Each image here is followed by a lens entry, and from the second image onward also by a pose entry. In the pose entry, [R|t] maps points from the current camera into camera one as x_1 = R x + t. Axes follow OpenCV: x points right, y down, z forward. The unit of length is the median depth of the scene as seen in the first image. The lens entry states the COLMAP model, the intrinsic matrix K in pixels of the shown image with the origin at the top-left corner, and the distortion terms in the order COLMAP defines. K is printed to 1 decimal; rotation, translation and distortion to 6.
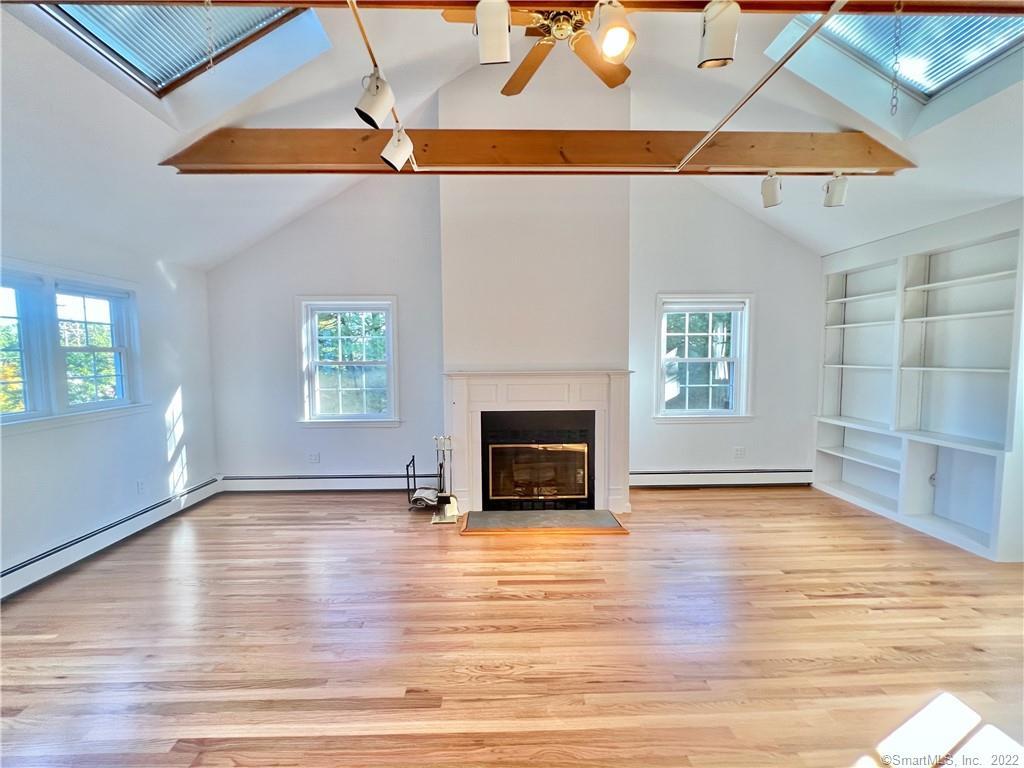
lens RADIAL K [[410.3, 0, 509.1], [0, 410.3, 387.7], [0, 0, 1]] dist [0.000898, 0.000260]
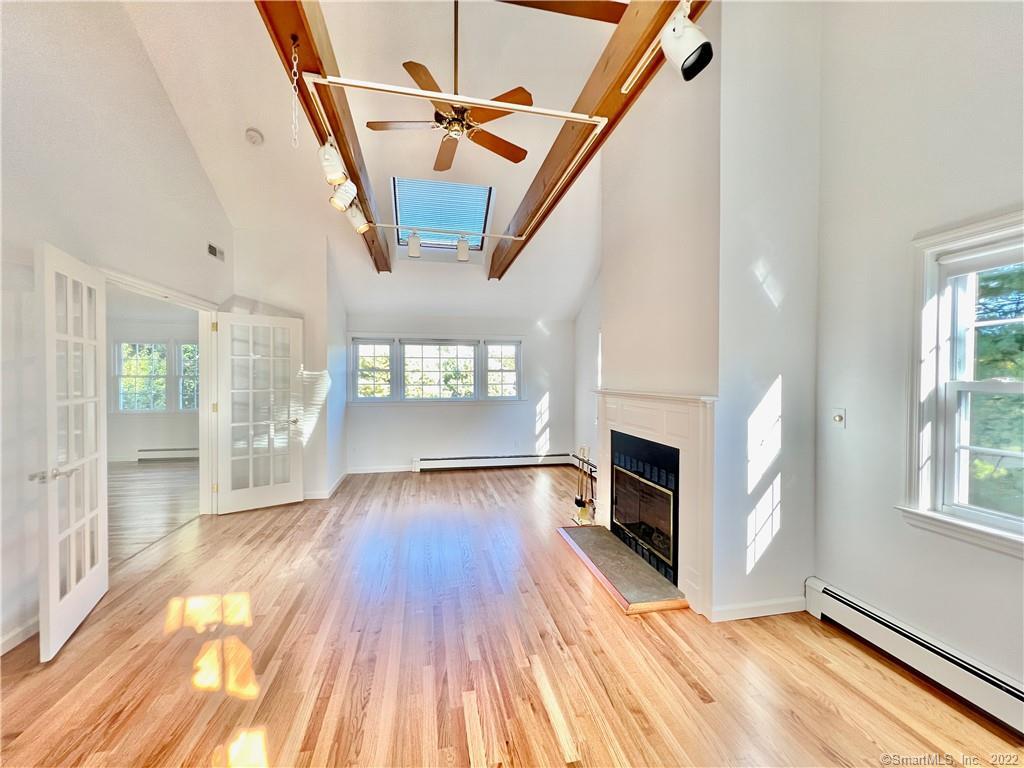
lens RADIAL K [[410.3, 0, 509.5], [0, 410.3, 379.4], [0, 0, 1]] dist [0.000898, 0.000260]
pose [[0.173025, 0.010304, -0.984863, 0.864714], [-0.080559, 0.996743, -0.003725, -0.035916], [0.981617, 0.079984, 0.173292, 0.571582]]
